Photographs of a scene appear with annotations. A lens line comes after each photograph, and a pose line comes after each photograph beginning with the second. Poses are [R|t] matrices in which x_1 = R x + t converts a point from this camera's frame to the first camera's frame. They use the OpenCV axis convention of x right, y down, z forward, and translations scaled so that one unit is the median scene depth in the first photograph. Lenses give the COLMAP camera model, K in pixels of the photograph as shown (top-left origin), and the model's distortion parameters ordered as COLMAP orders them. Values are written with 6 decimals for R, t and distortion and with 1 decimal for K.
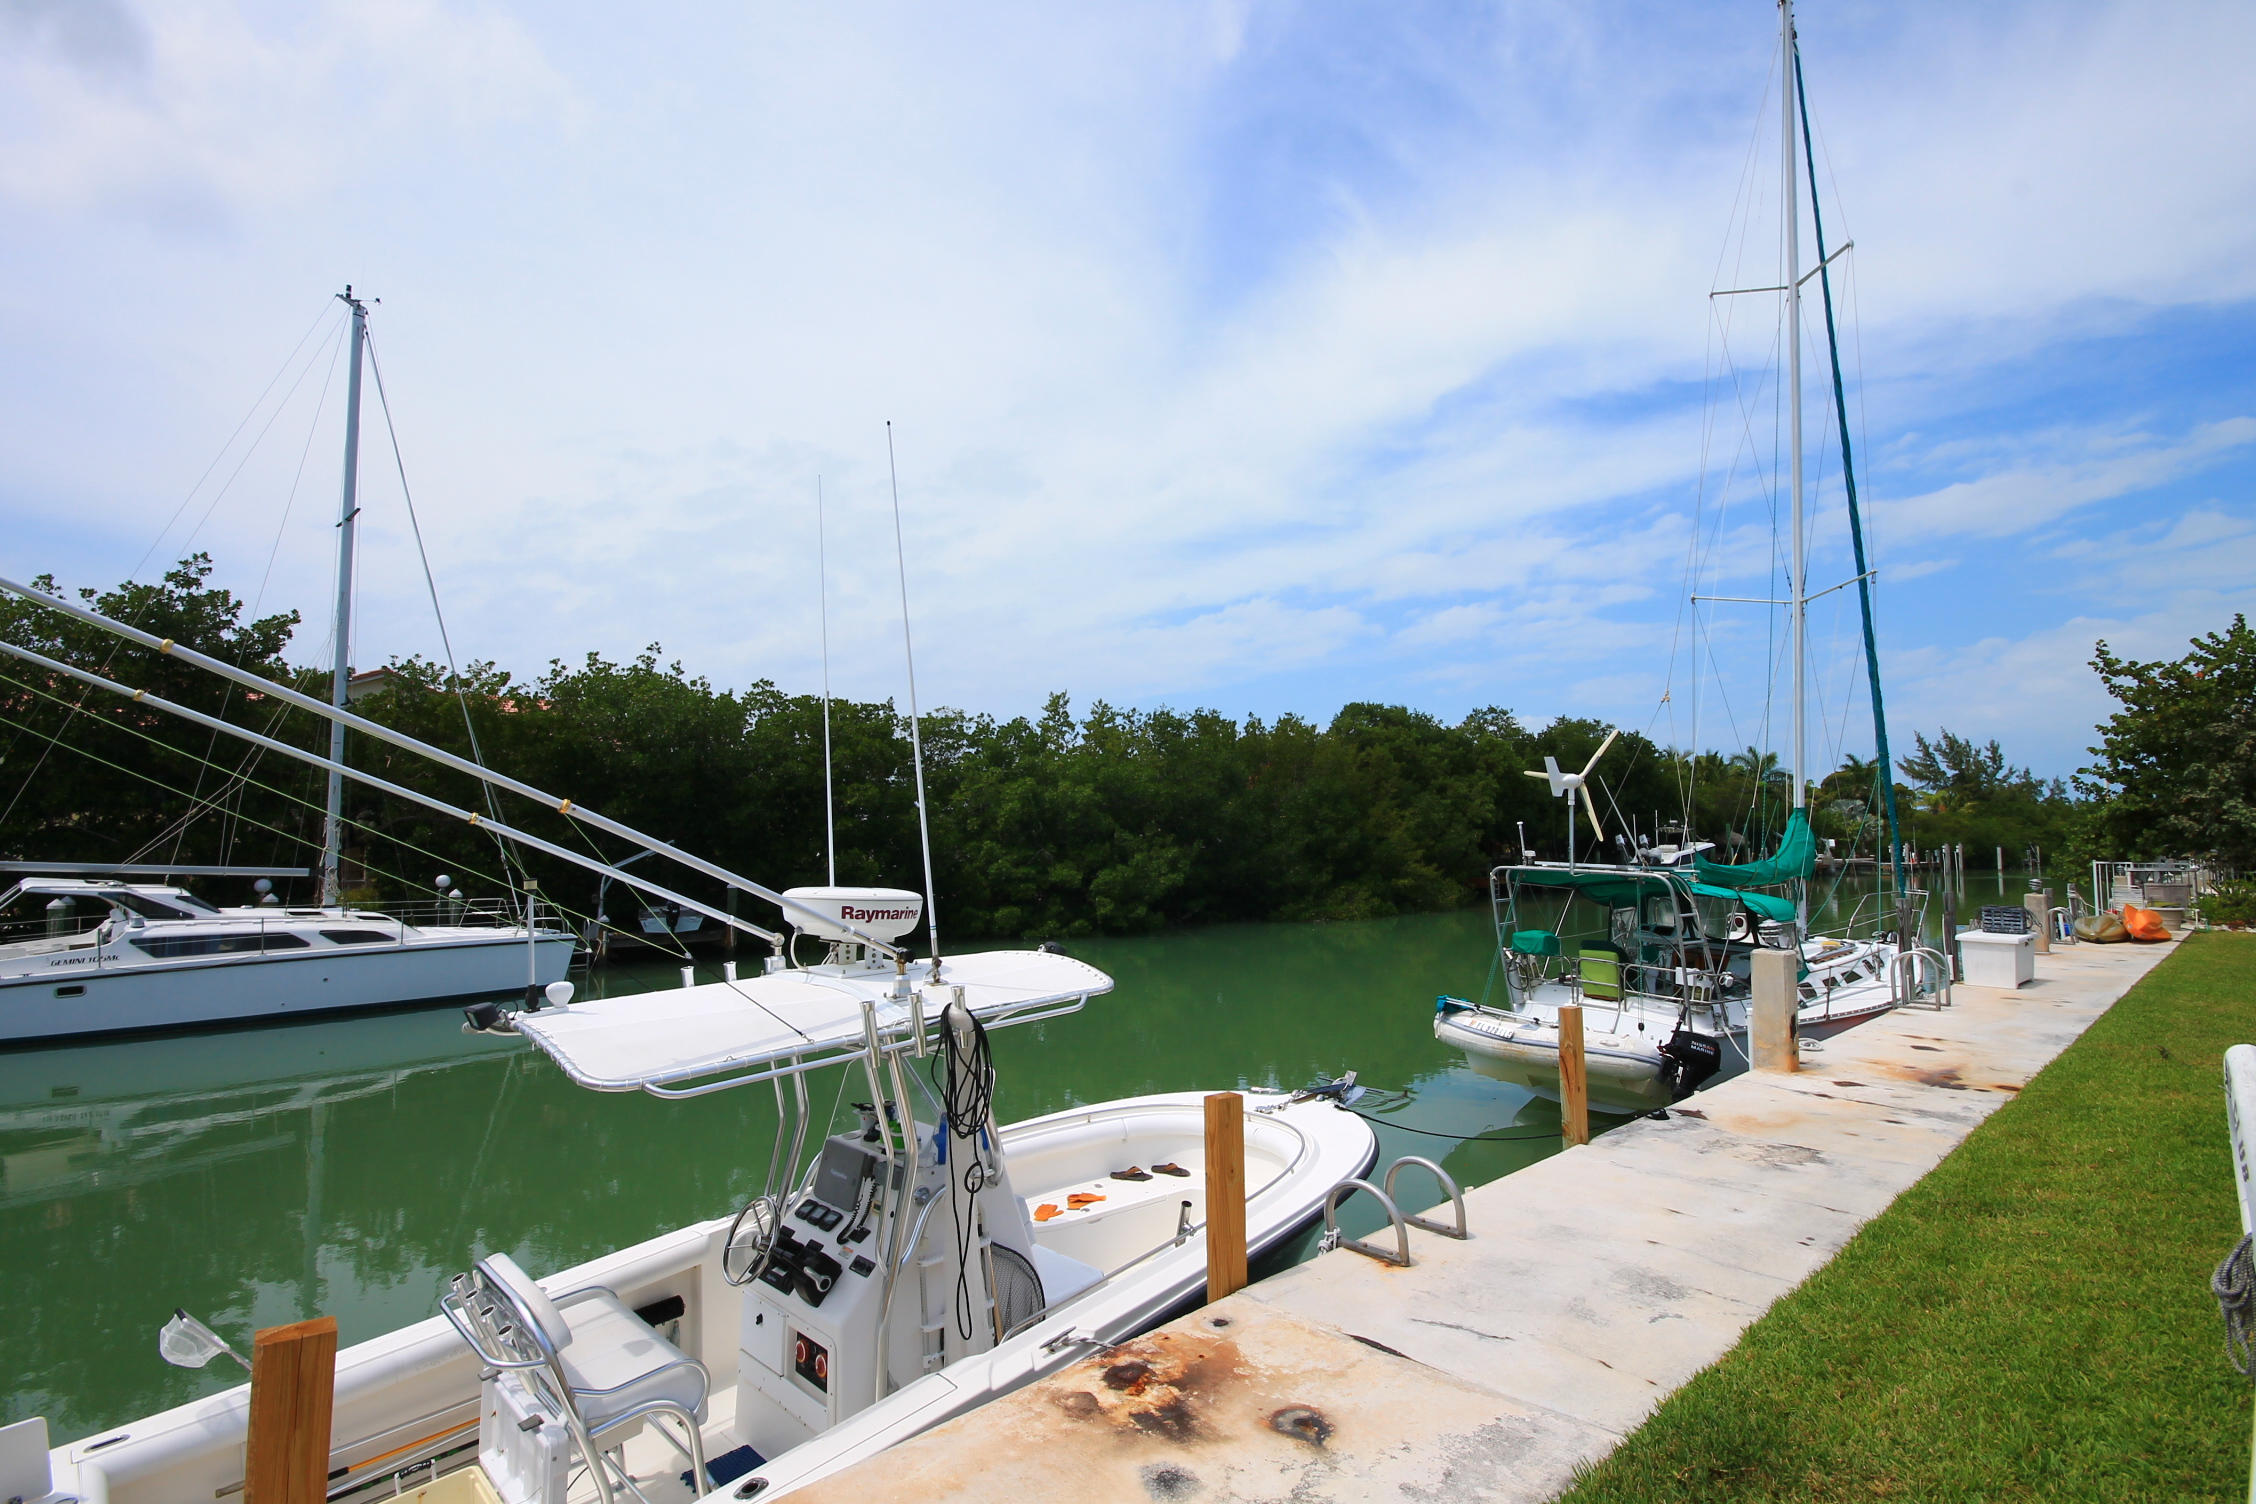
lens RADIAL K [[1070.4, 0, 1136.2], [0, 1070.4, 757.7], [0, 0, 1]] dist [0.003656, -0.002651]
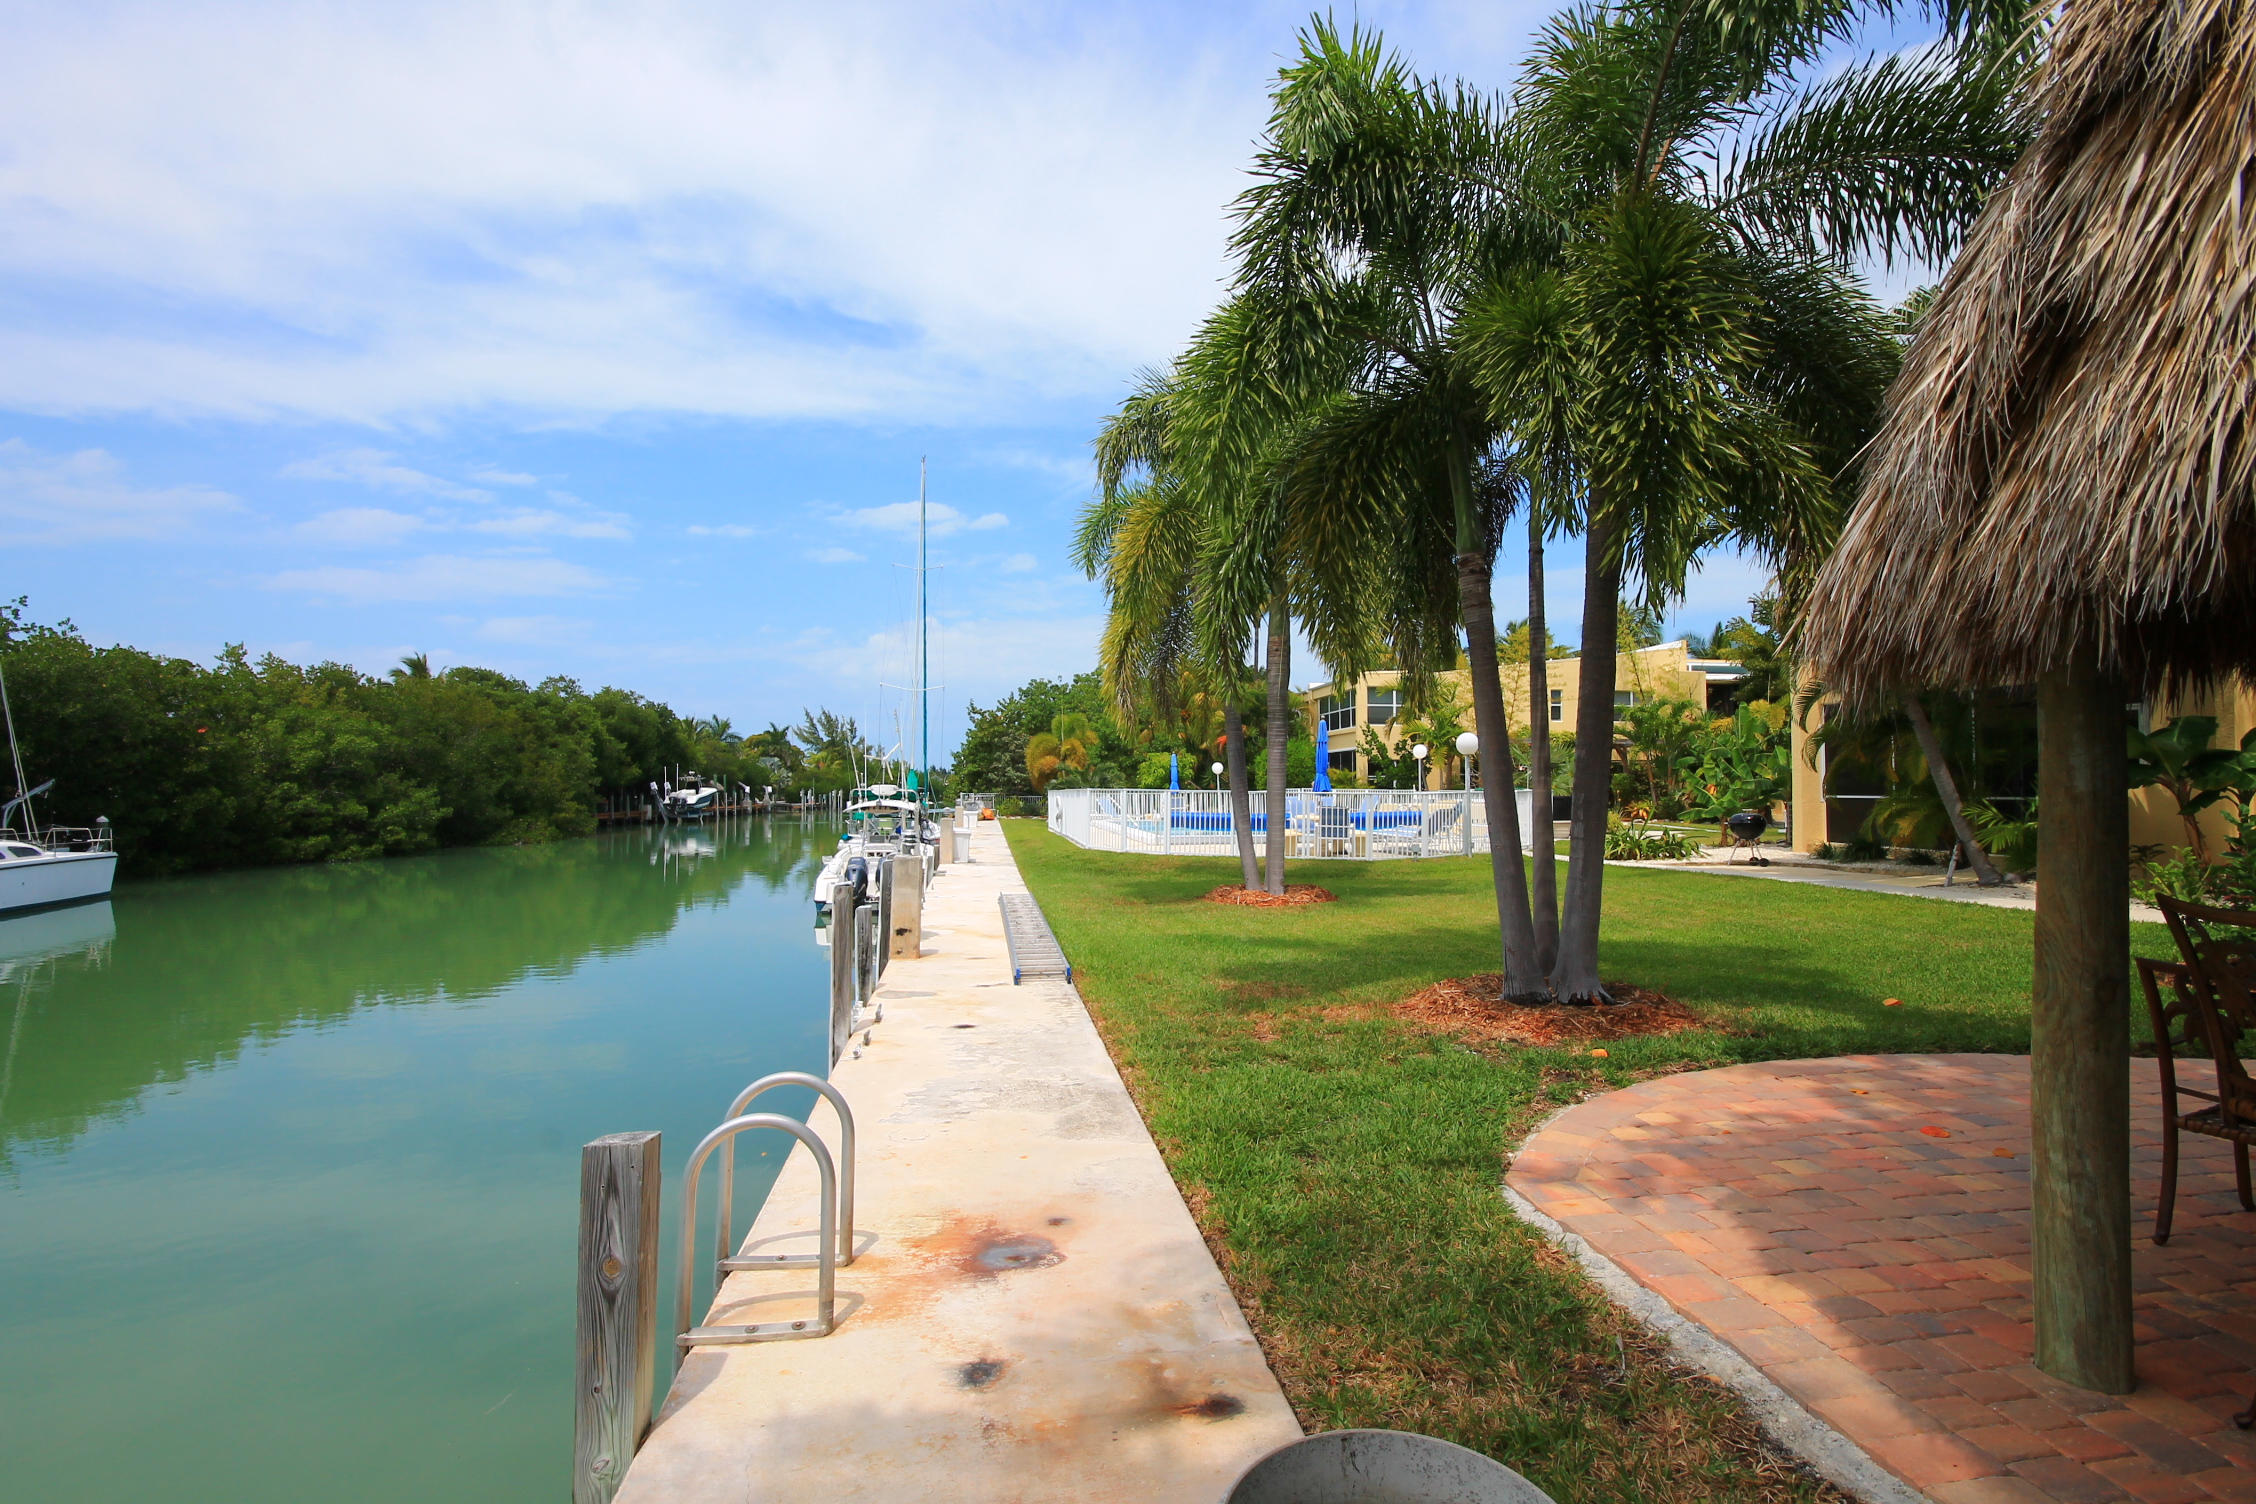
lens RADIAL K [[1070.4, 0, 1124.6], [0, 1070.4, 764.9], [0, 0, 1]] dist [0.003656, -0.002651]
pose [[0.577192, 0.018305, 0.816404, -0.452722], [-0.062053, 0.997841, 0.021498, -0.019645], [-0.814248, -0.063069, 0.577082, -0.351660]]
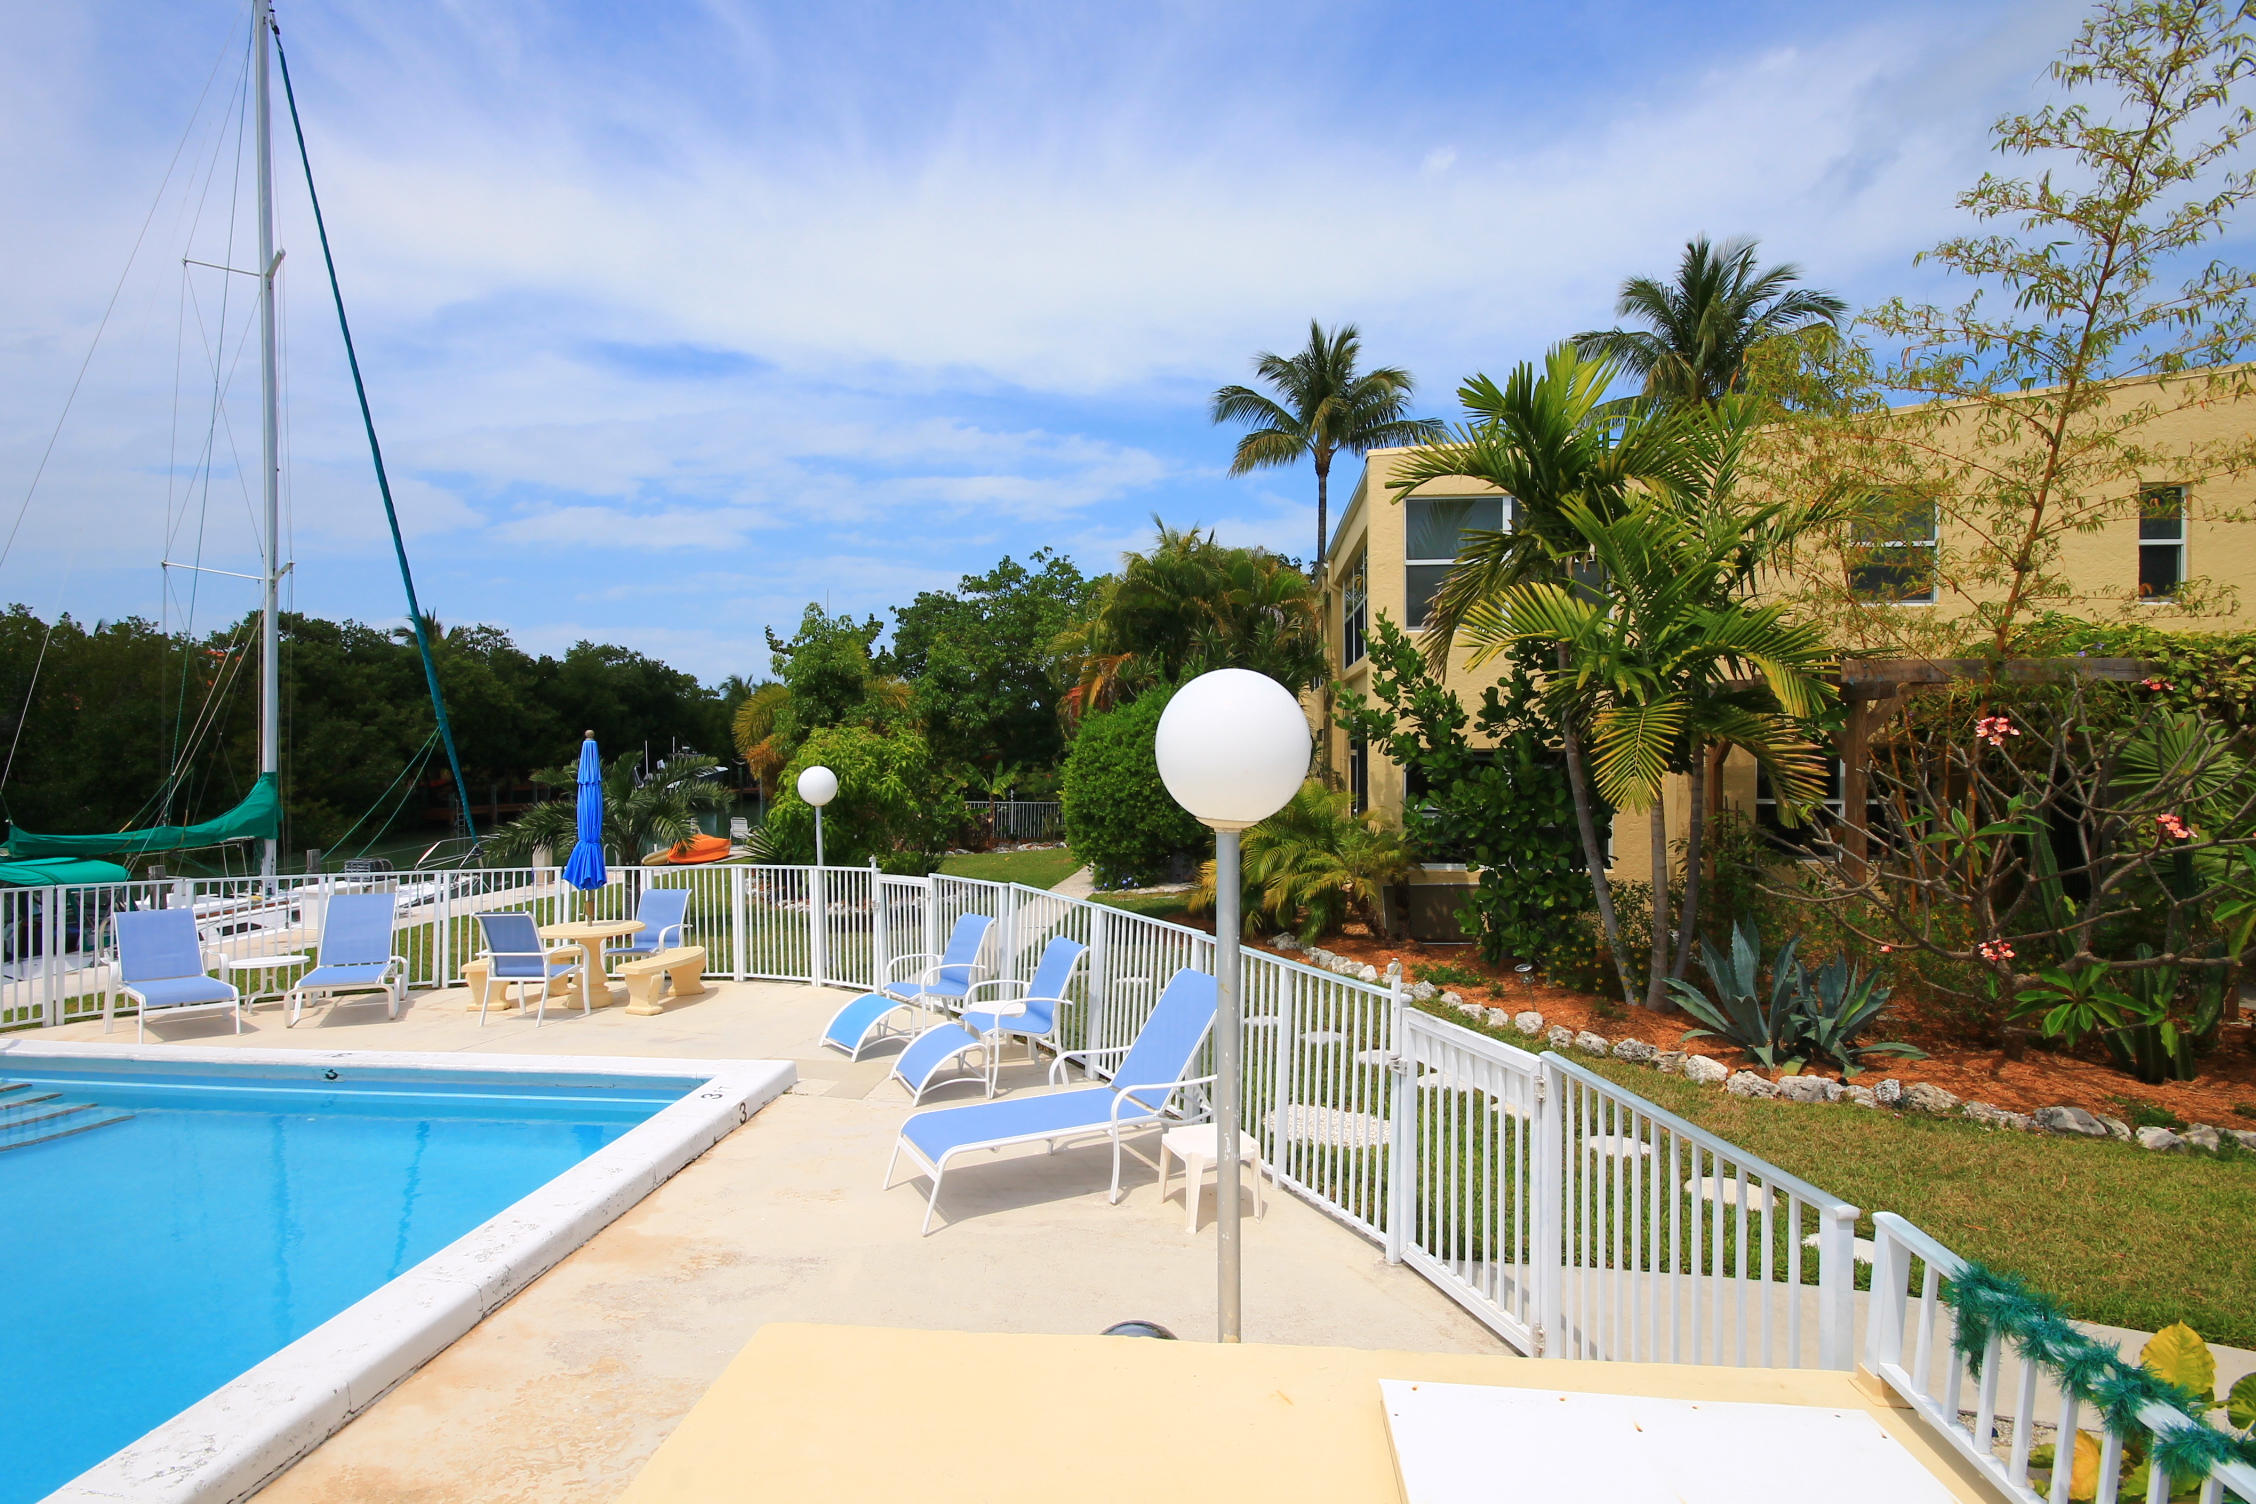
lens RADIAL K [[1070.4, 0, 1148.5], [0, 1070.4, 755.5], [0, 0, 1]] dist [0.003656, -0.002651]
pose [[0.740102, -0.003686, 0.672485, 0.207170], [-0.049045, 0.997026, 0.059441, -0.028465], [-0.670704, -0.076975, 0.737720, -0.141264]]
